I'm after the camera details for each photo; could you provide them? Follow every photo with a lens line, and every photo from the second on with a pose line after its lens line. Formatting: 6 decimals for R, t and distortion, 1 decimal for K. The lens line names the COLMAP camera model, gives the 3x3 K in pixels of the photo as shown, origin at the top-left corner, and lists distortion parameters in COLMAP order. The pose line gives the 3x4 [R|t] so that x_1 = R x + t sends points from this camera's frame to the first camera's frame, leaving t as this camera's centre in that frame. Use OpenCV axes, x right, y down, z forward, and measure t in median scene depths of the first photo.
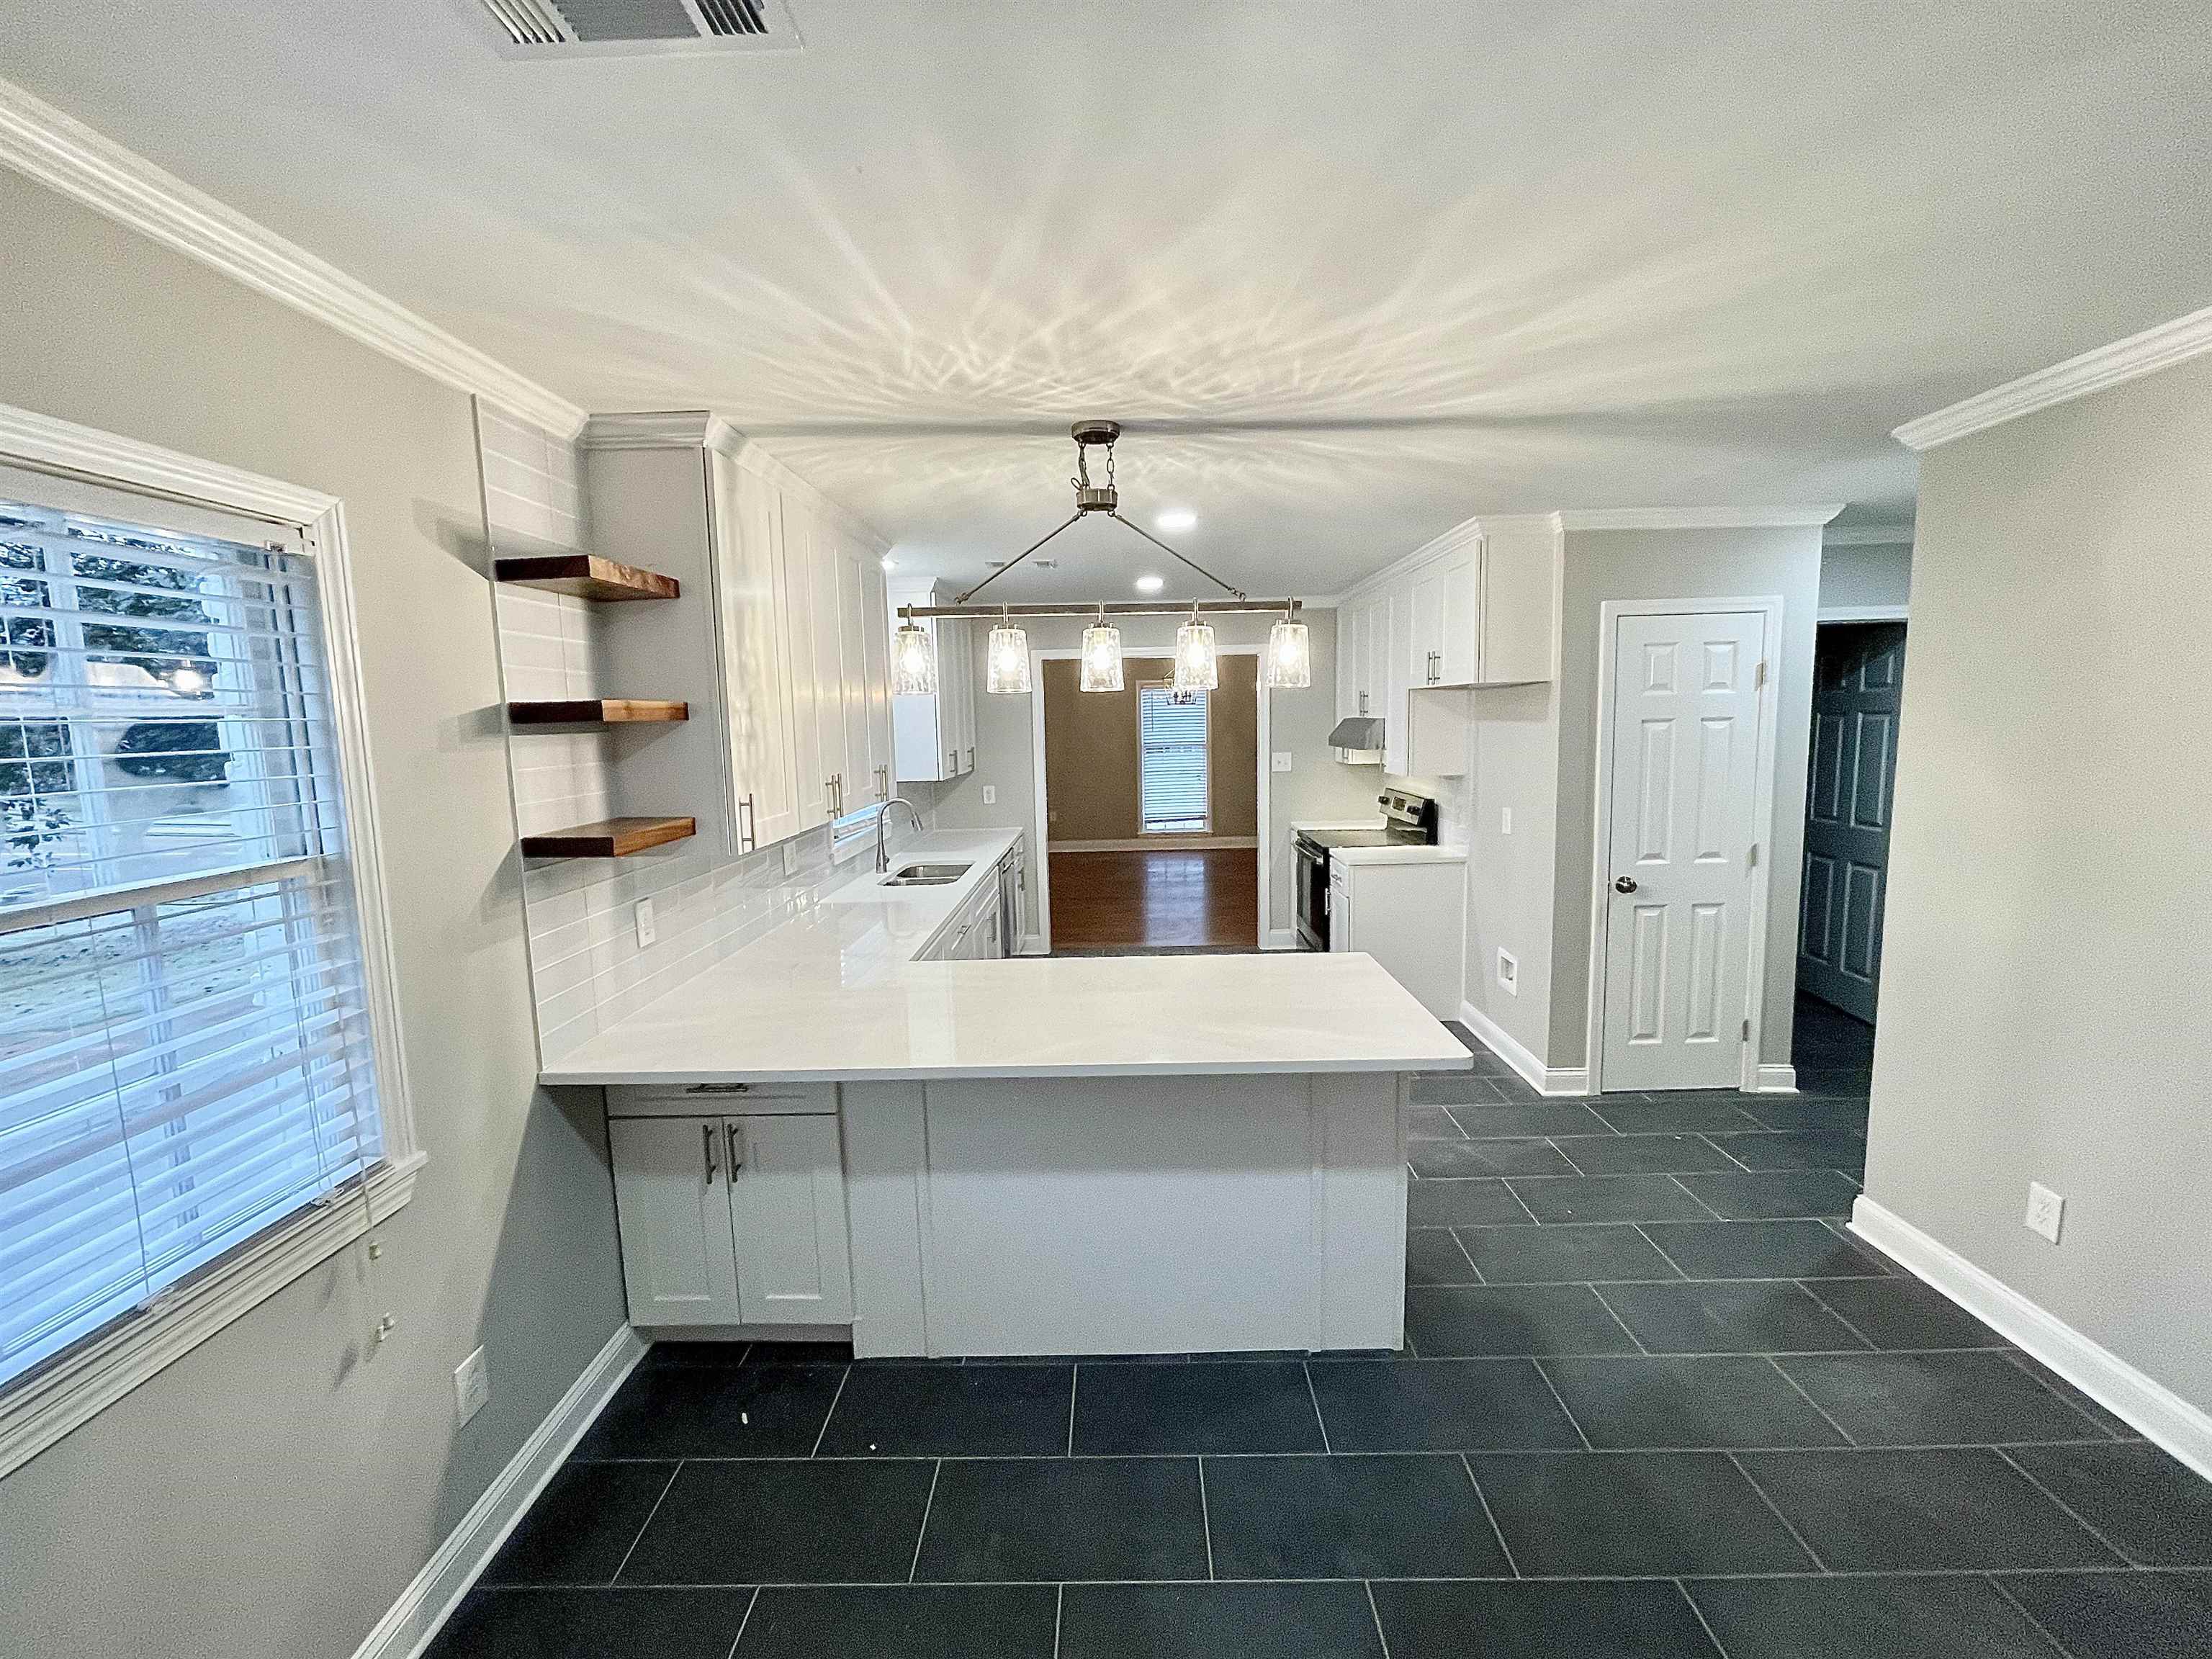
lens RADIAL K [[898.6, 0, 1110.4], [0, 898.6, 828.3], [0, 0, 1]] dist [0.002484, 0.000112]
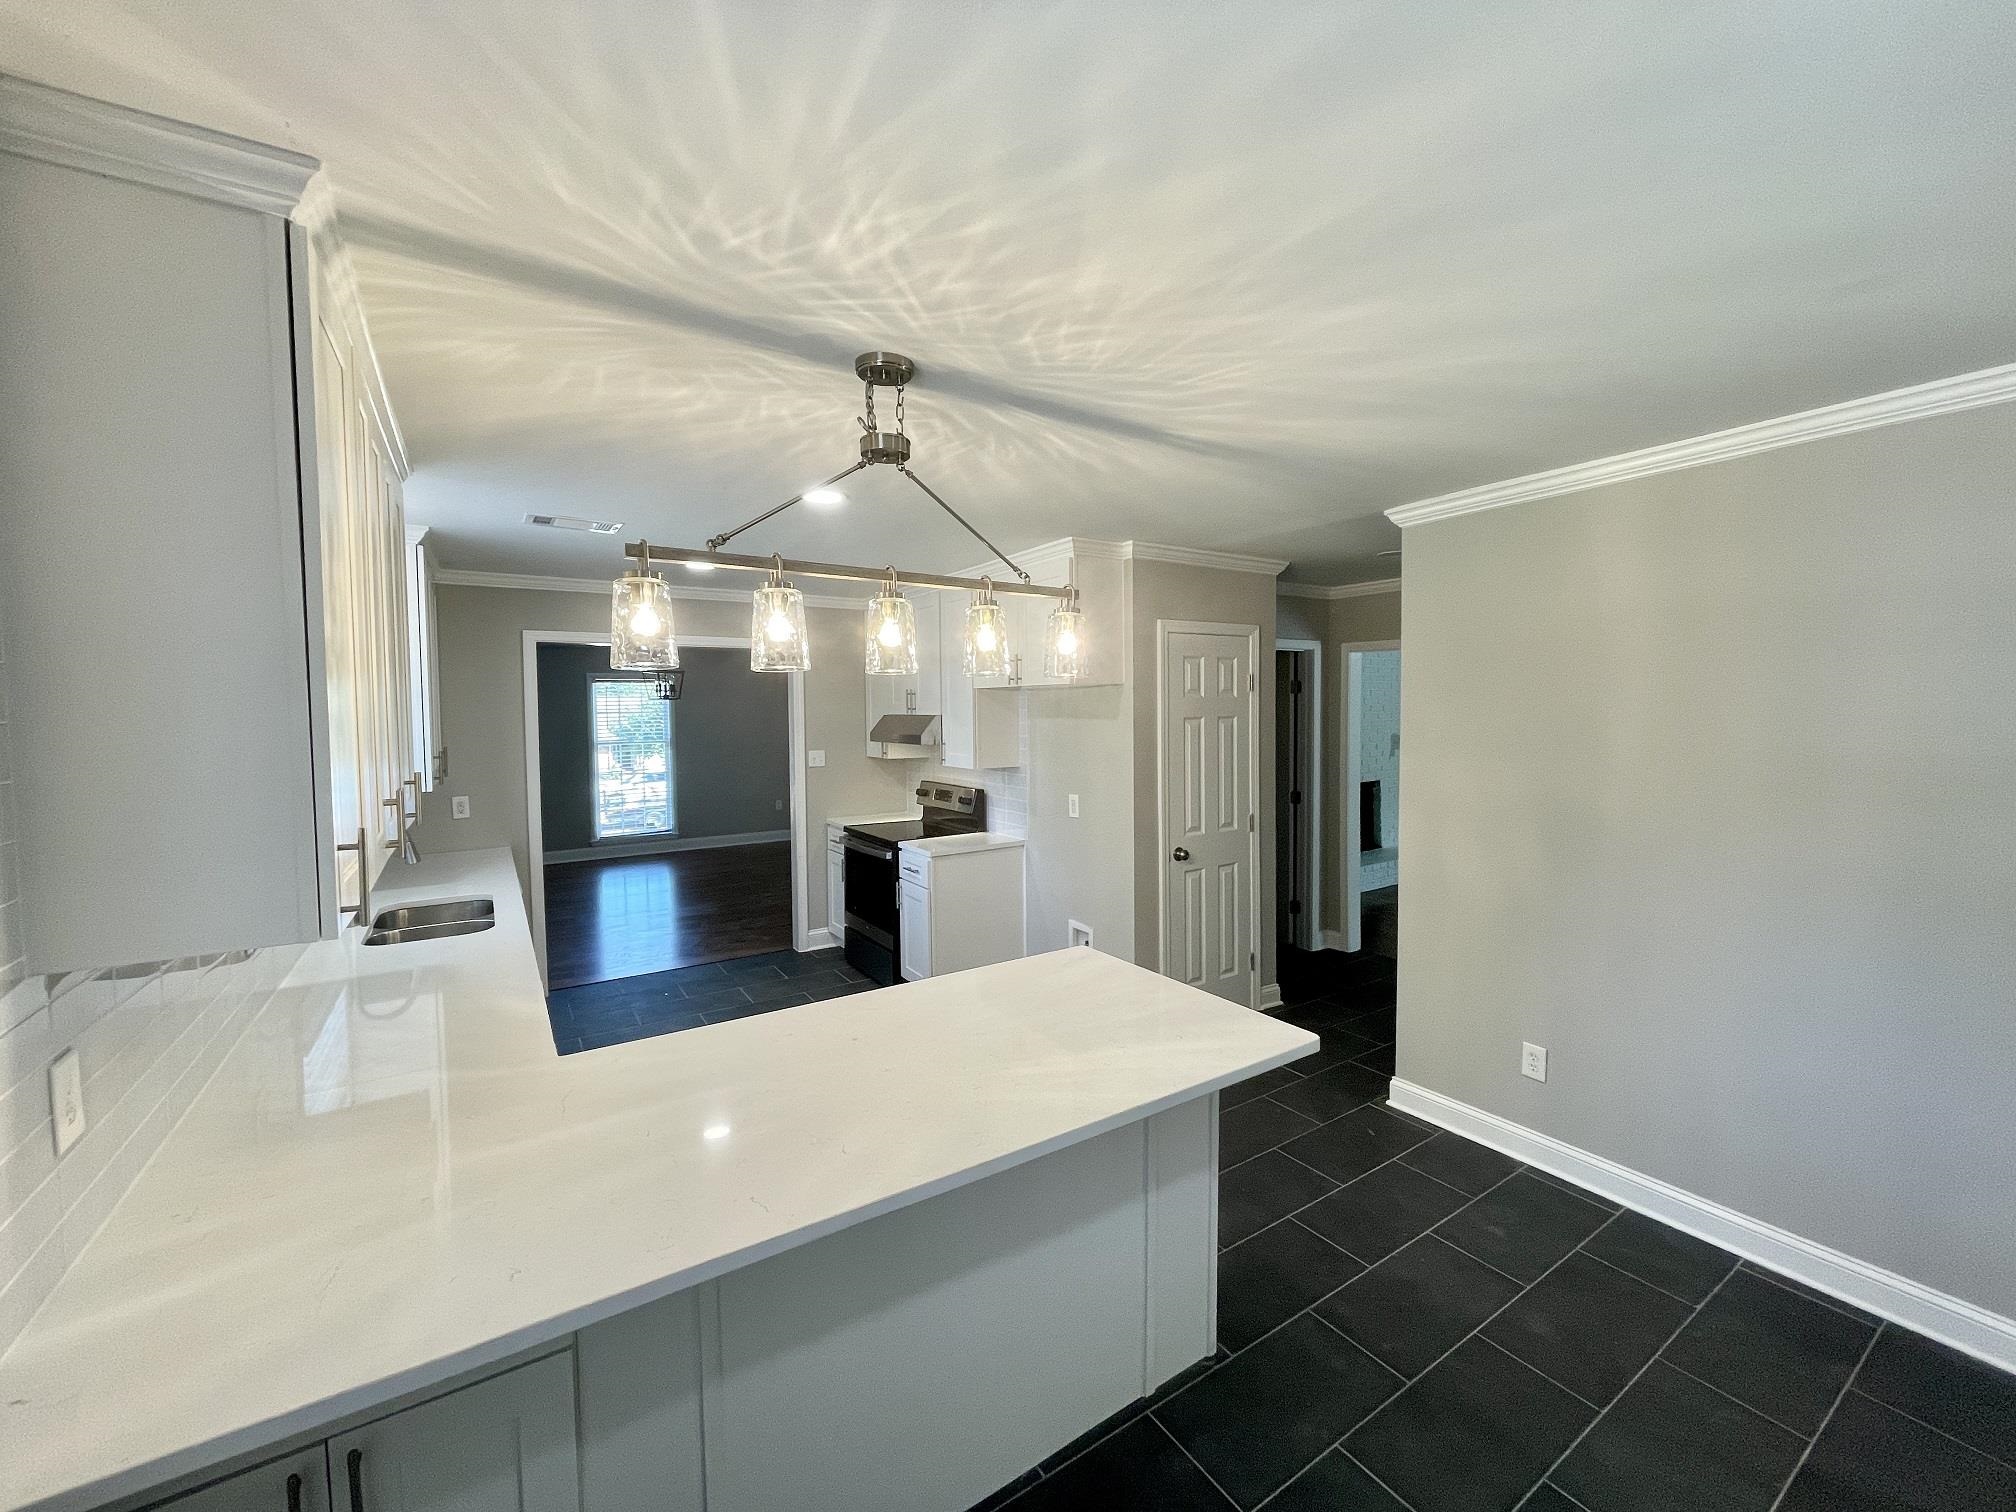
lens RADIAL K [[818.9, 0, 1009.6], [0, 818.9, 749.5], [0, 0, 1]] dist [0.002484, 0.000112]
pose [[0.829705, -0.012560, 0.558060, -0.297046], [0.059428, 0.996053, -0.065937, -0.023774], [-0.555029, 0.087873, 0.827176, 0.279583]]
